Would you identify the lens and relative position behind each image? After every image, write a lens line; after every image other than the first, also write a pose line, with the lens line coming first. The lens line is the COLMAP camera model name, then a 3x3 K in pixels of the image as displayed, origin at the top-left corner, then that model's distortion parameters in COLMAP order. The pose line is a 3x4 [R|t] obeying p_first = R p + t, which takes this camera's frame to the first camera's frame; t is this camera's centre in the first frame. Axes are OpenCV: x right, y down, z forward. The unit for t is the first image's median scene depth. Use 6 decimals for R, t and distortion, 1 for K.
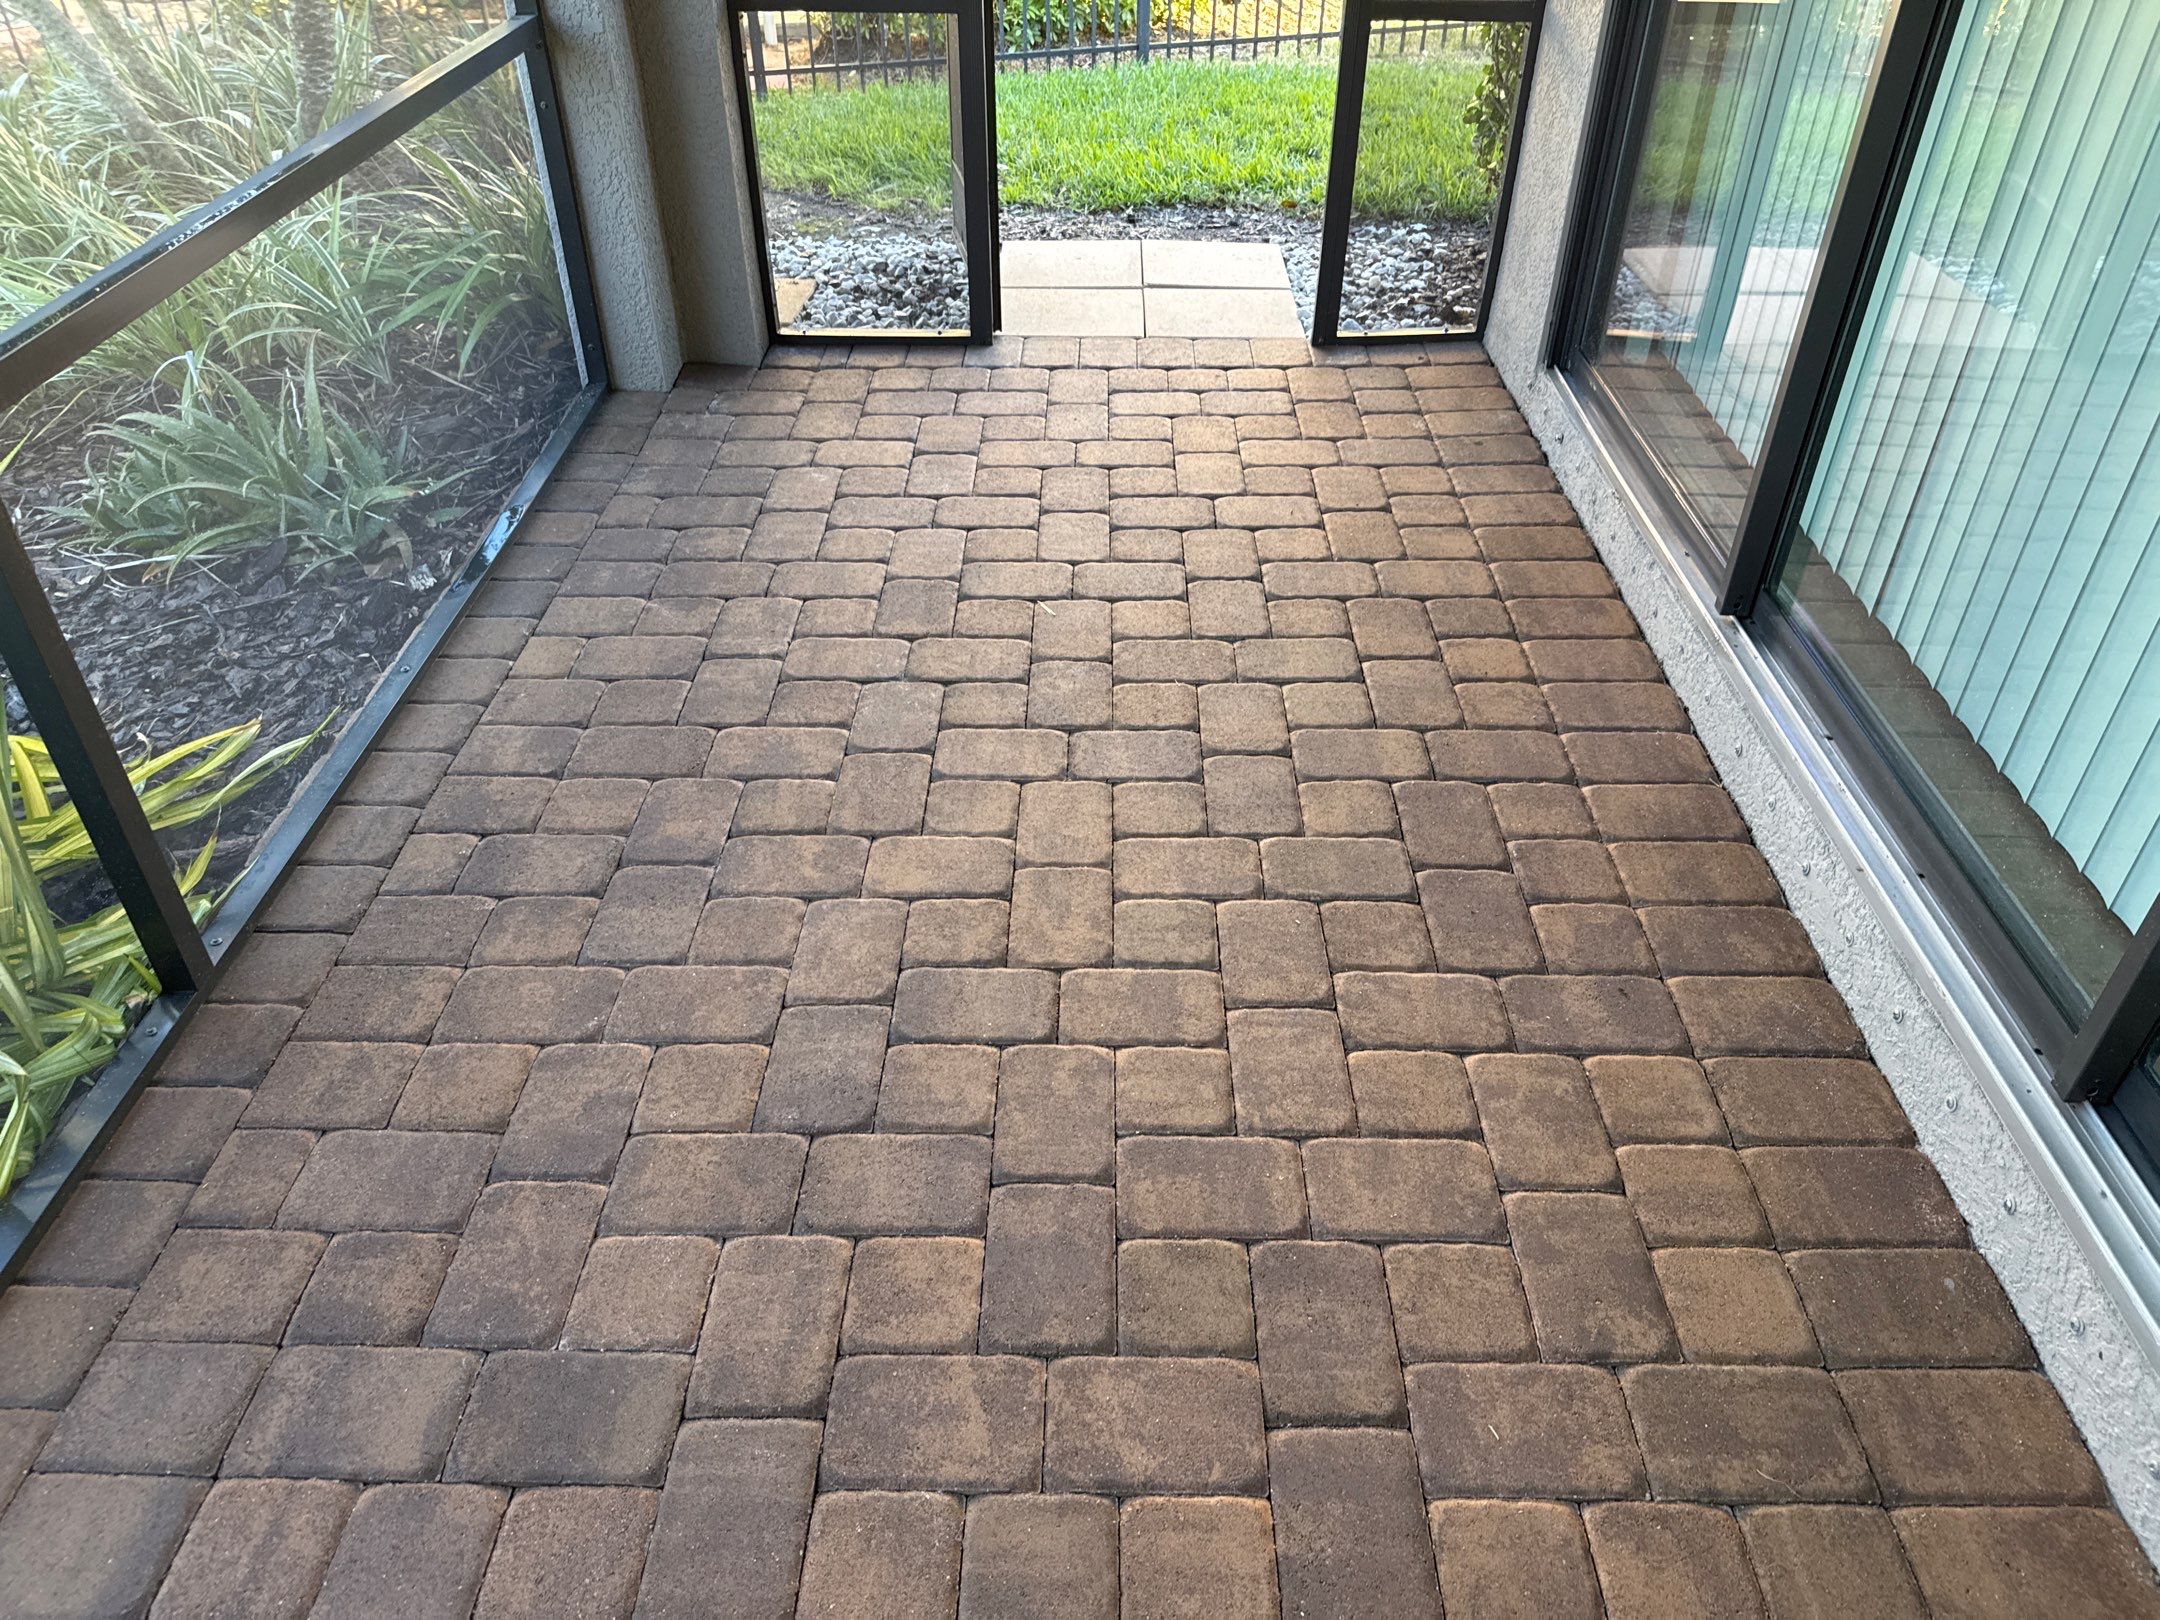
lens RADIAL K [[1523.1, 0, 1080.0], [0, 1523.1, 810.0], [0, 0, 1]] dist [0.000484, -0.000892]
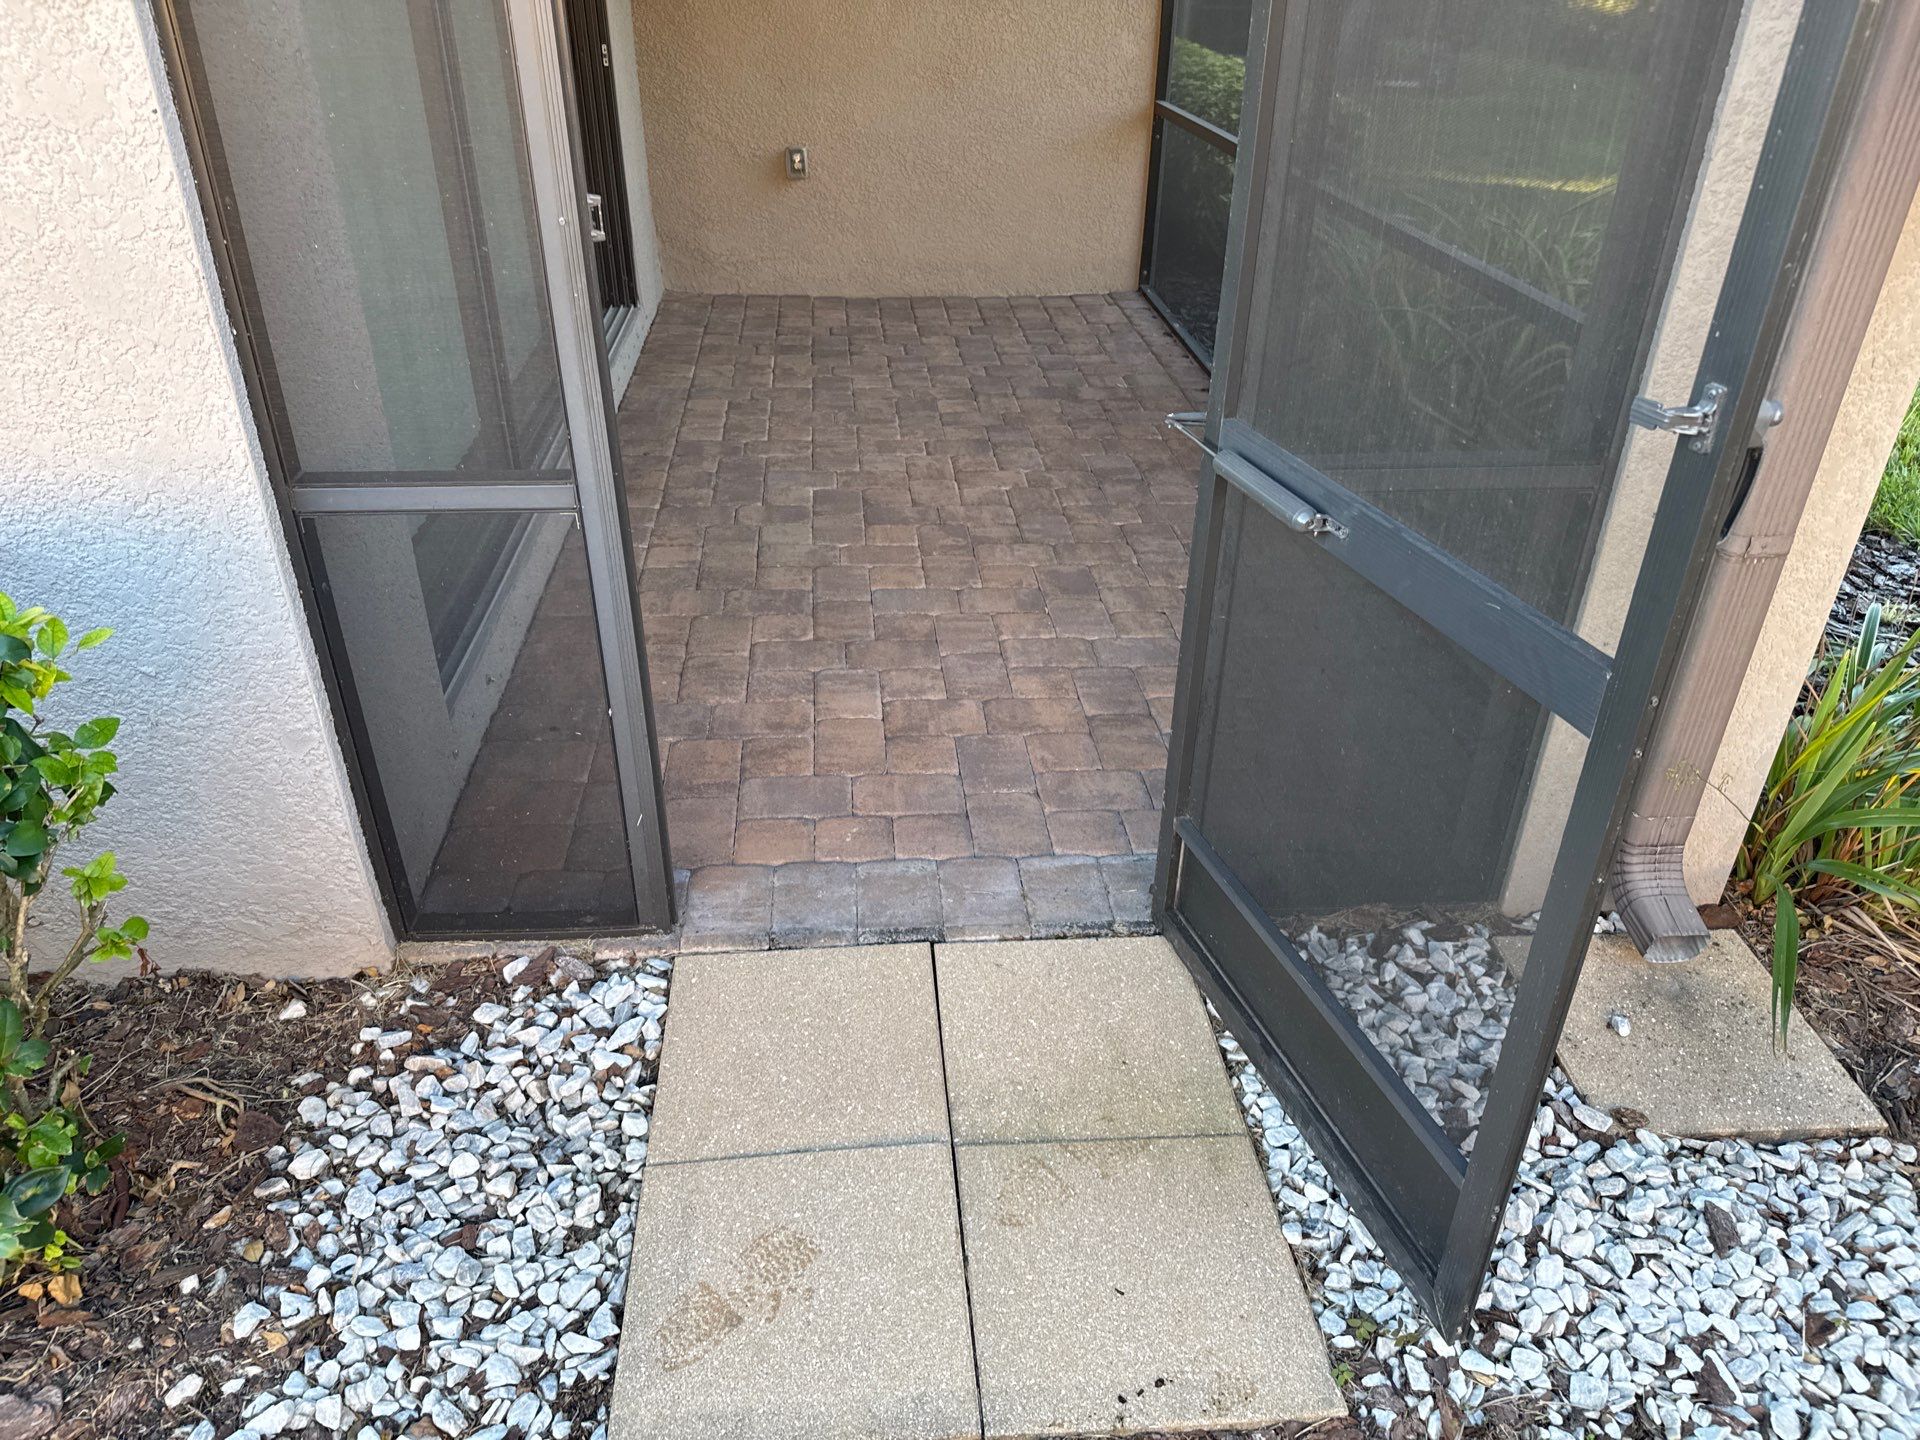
lens RADIAL K [[1347.4, 0, 955.8], [0, 1347.4, 719.8], [0, 0, 1]] dist [0.008724, -0.004086]
pose [[-0.994139, 0.039005, -0.100828, 0.161099], [-0.077942, 0.387717, 0.918477, -1.587475], [0.074918, 0.920953, -0.382404, 2.081834]]
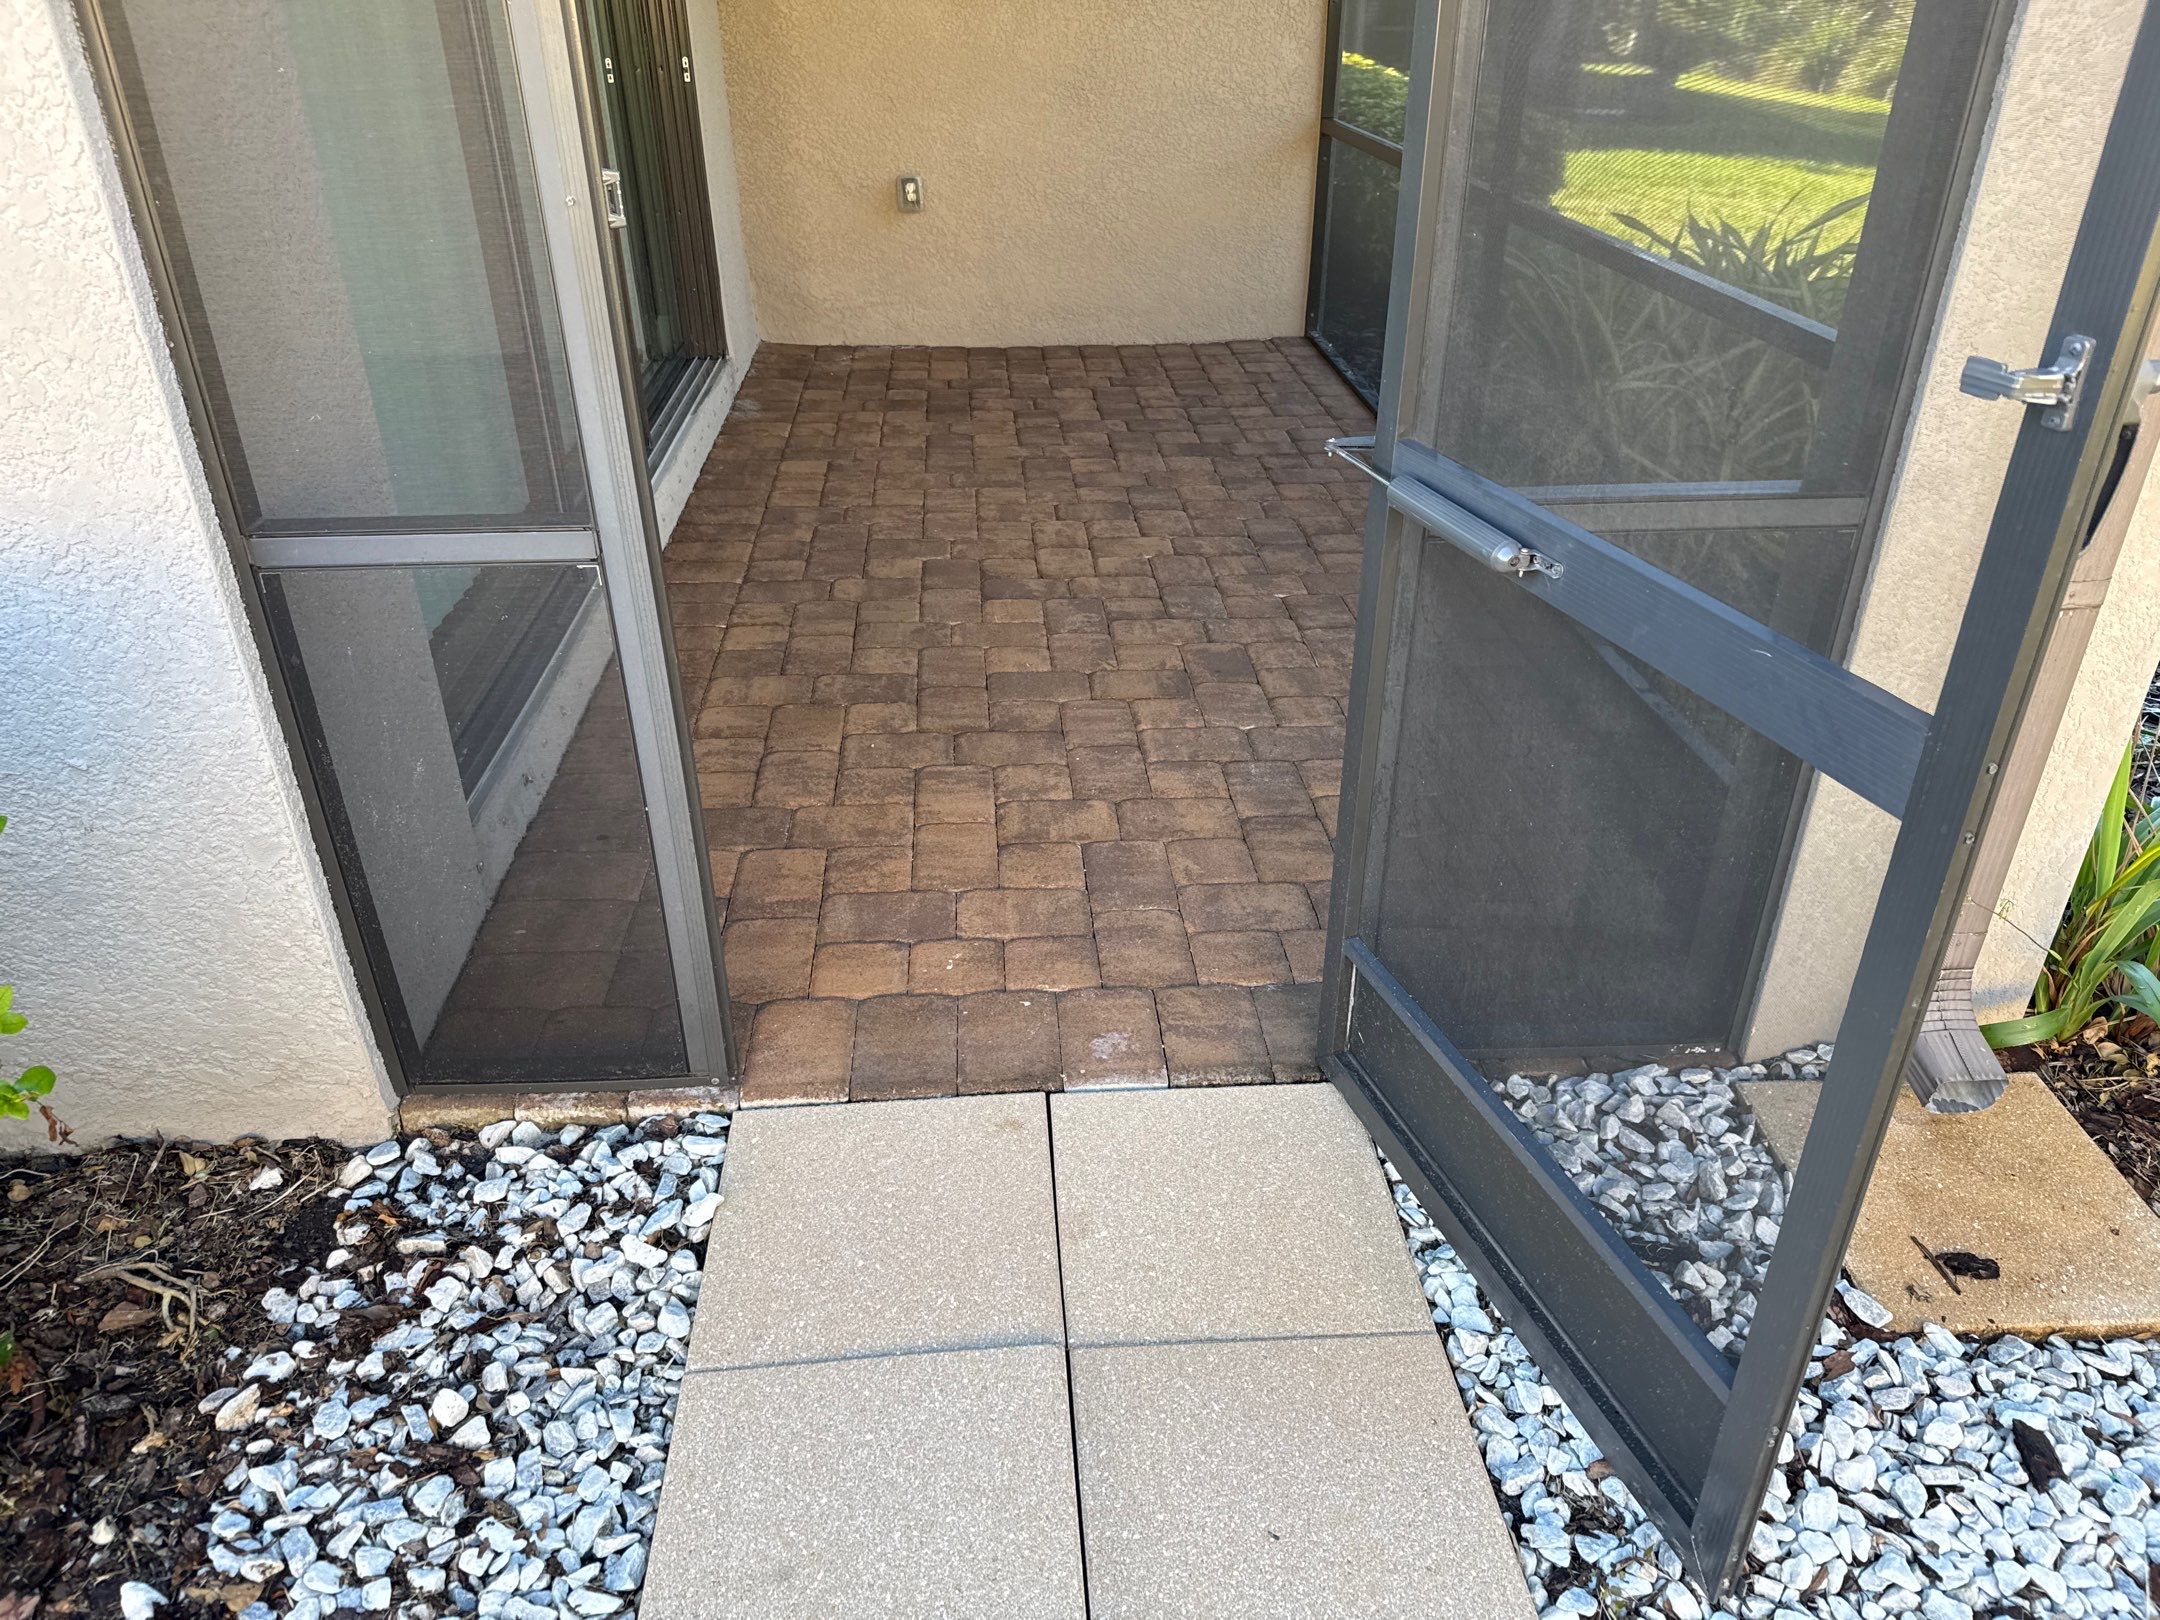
lens RADIAL K [[1511.8, 0, 1080.0], [0, 1511.8, 810.0], [0, 0, 1]] dist [0.005198, -0.005660]
pose [[-0.995661, 0.044616, -0.081666, 0.131012], [-0.056759, 0.404284, 0.912871, -1.511012], [0.073744, 0.913545, -0.399997, 2.062010]]
